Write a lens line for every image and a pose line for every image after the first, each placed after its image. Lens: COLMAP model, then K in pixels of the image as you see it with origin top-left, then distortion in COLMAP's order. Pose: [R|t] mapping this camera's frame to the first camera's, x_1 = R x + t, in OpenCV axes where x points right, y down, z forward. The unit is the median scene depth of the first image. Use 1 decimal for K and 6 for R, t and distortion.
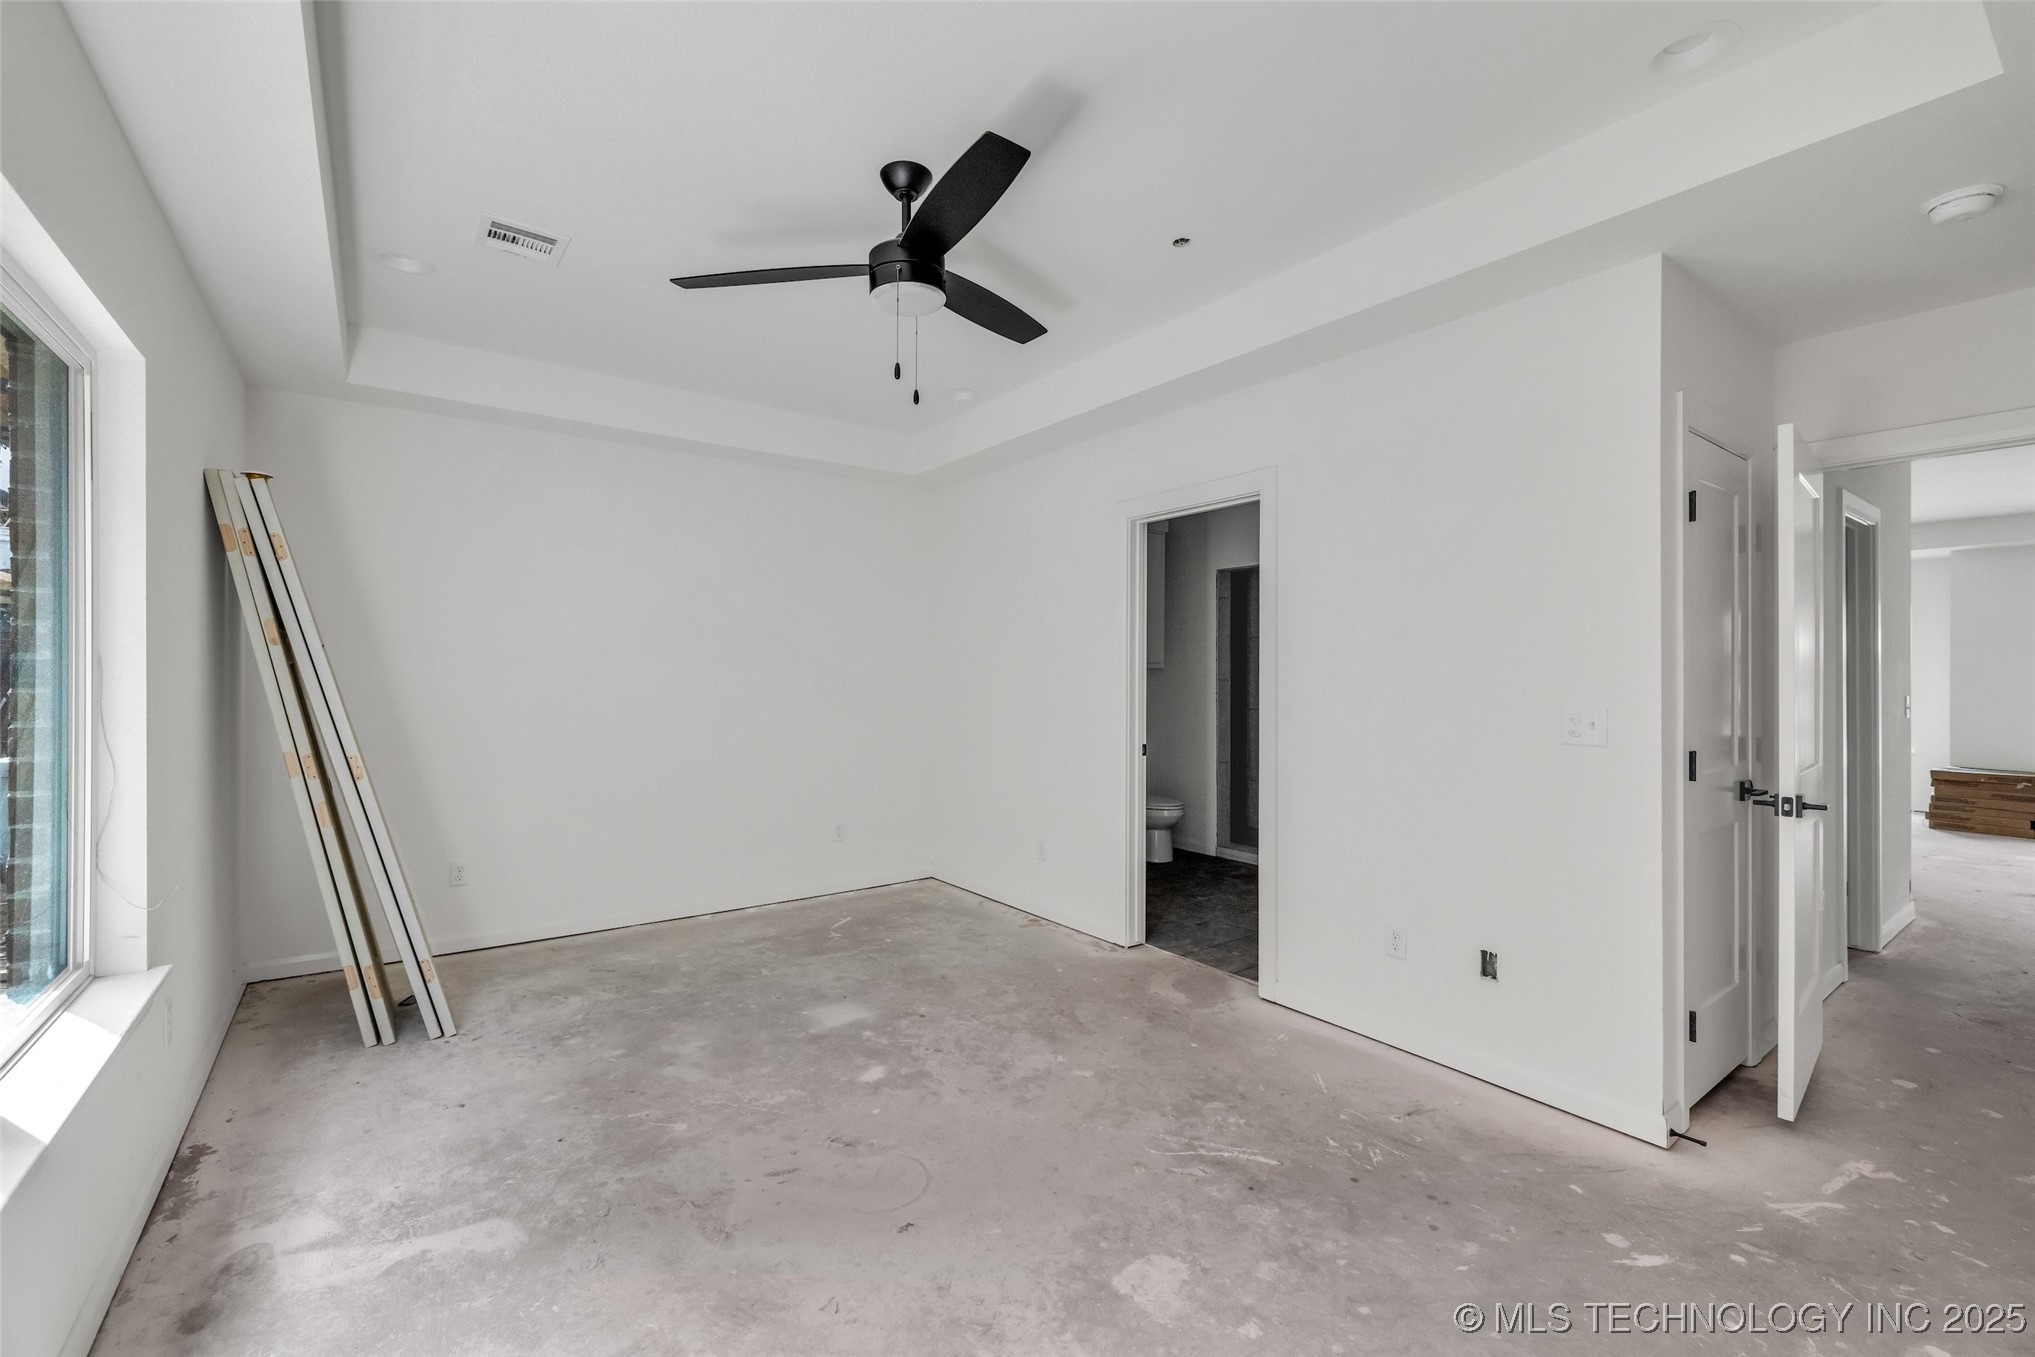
lens RADIAL K [[860.1, 0, 1023.3], [0, 860.1, 682.5], [0, 0, 1]] dist [0.000750, -0.000742]
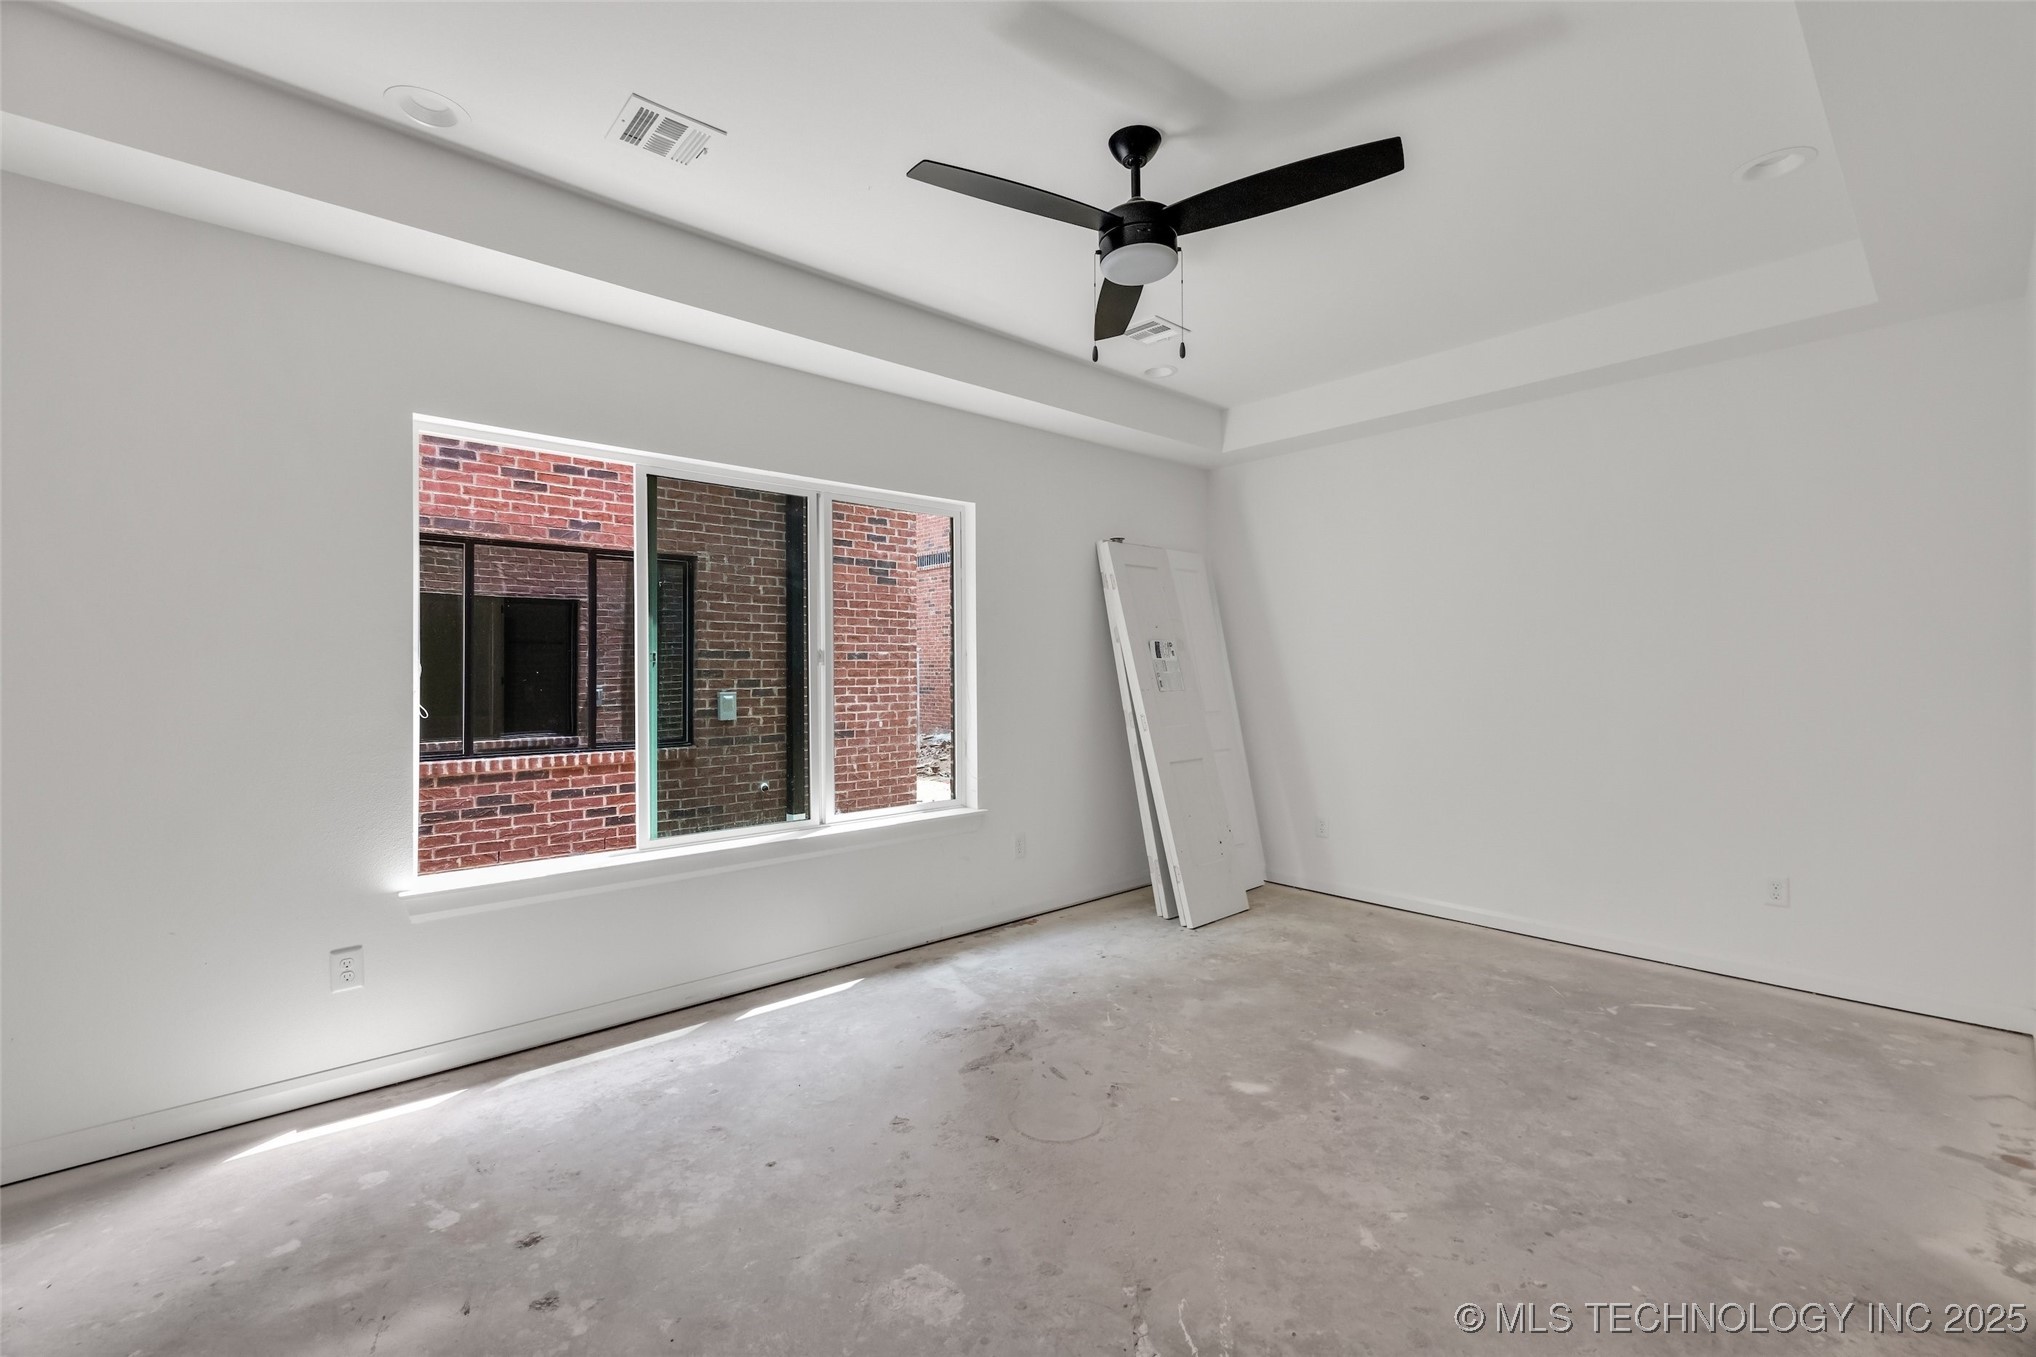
lens RADIAL K [[860.5, 0, 1018.2], [0, 860.5, 676.7], [0, 0, 1]] dist [0.000750, -0.000742]
pose [[0.076776, -0.002194, -0.997046, 0.661226], [-0.000134, 0.999998, -0.002211, 0.018836], [0.997048, 0.000303, 0.076775, 0.628125]]
